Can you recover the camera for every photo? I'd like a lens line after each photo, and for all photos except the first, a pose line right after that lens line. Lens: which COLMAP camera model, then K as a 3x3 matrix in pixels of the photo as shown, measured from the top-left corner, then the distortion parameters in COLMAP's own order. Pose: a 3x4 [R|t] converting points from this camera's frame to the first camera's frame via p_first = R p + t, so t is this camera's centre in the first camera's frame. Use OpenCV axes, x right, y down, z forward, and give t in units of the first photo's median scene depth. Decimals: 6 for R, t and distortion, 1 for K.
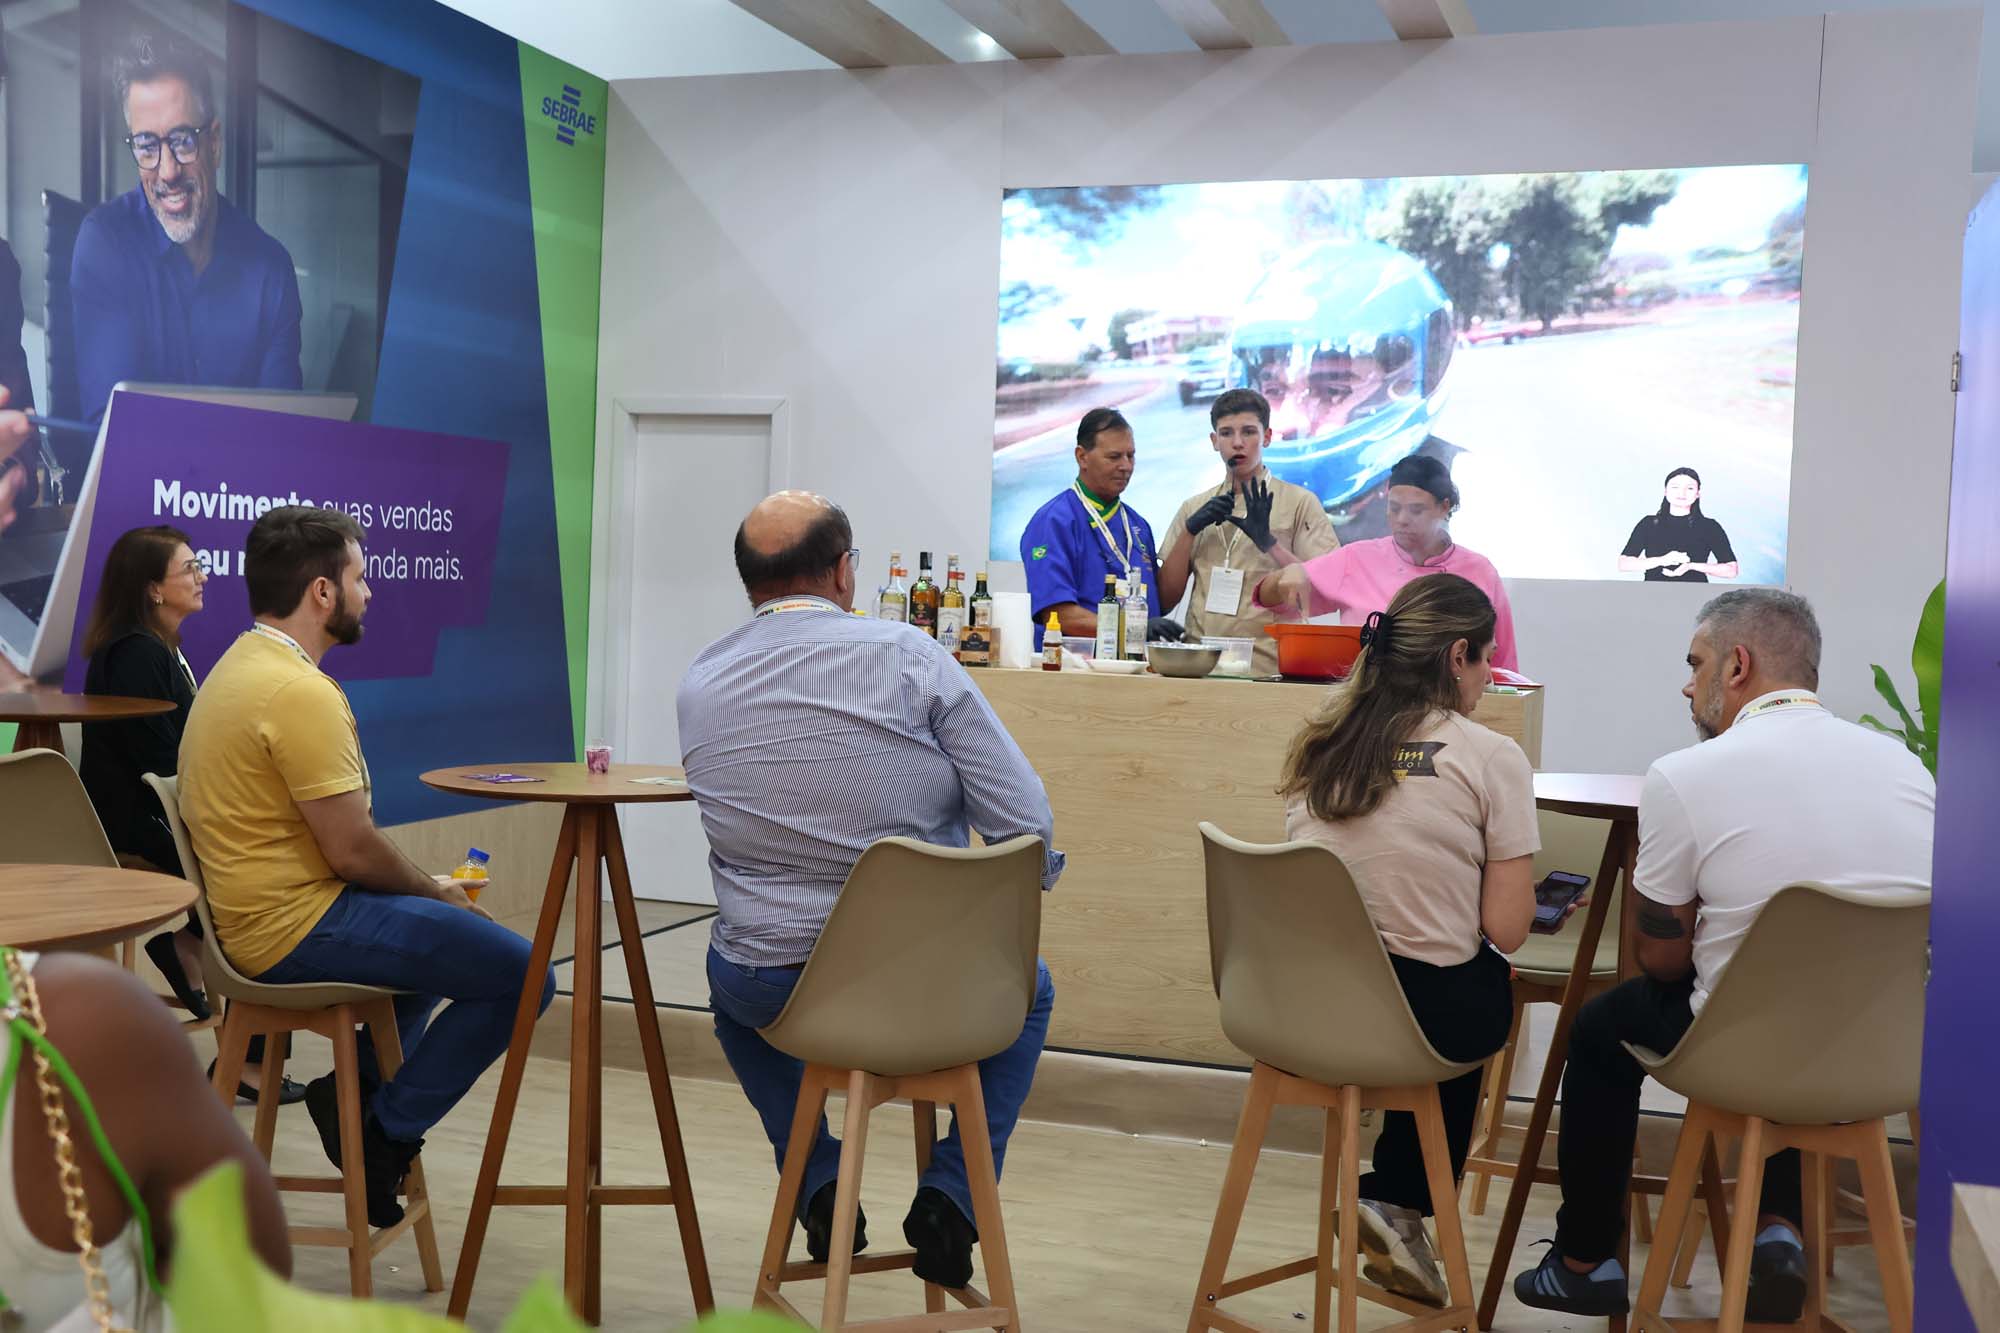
lens RADIAL K [[2034.9, 0, 1053.3], [0, 2034.9, 664.2], [0, 0, 1]] dist [-0.067341, 0.209158]
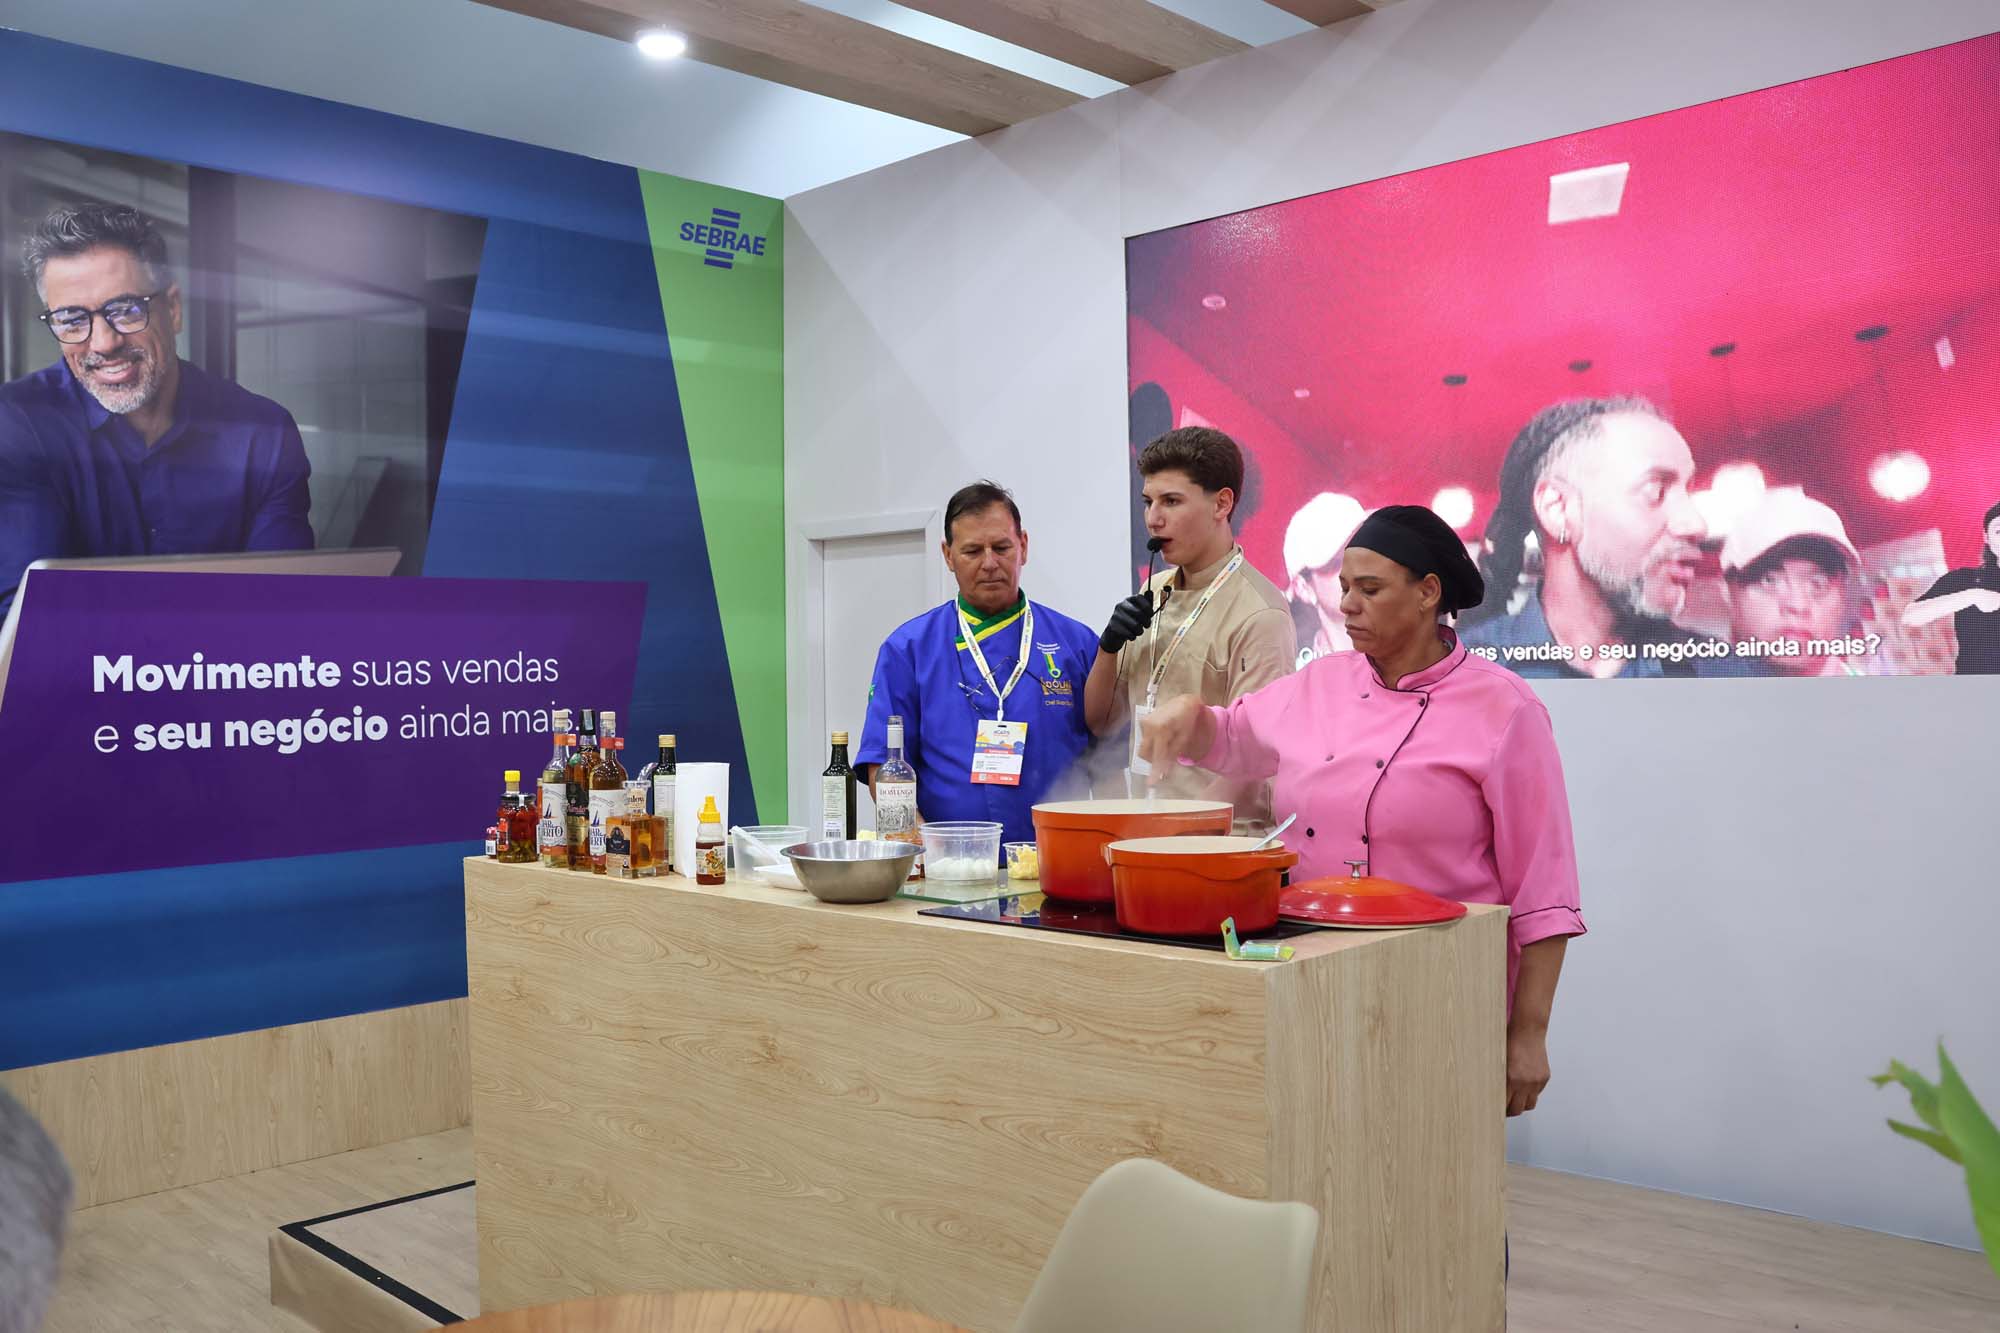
lens RADIAL K [[1688.7, 0, 988.6], [0, 1688.7, 664.1], [0, 0, 1]] dist [-0.157521, 0.132303]
pose [[0.902593, -0.052217, -0.427316, 0.266676], [0.032405, 0.998041, -0.053511, -0.030069], [0.429273, 0.034452, 0.902518, 0.456007]]
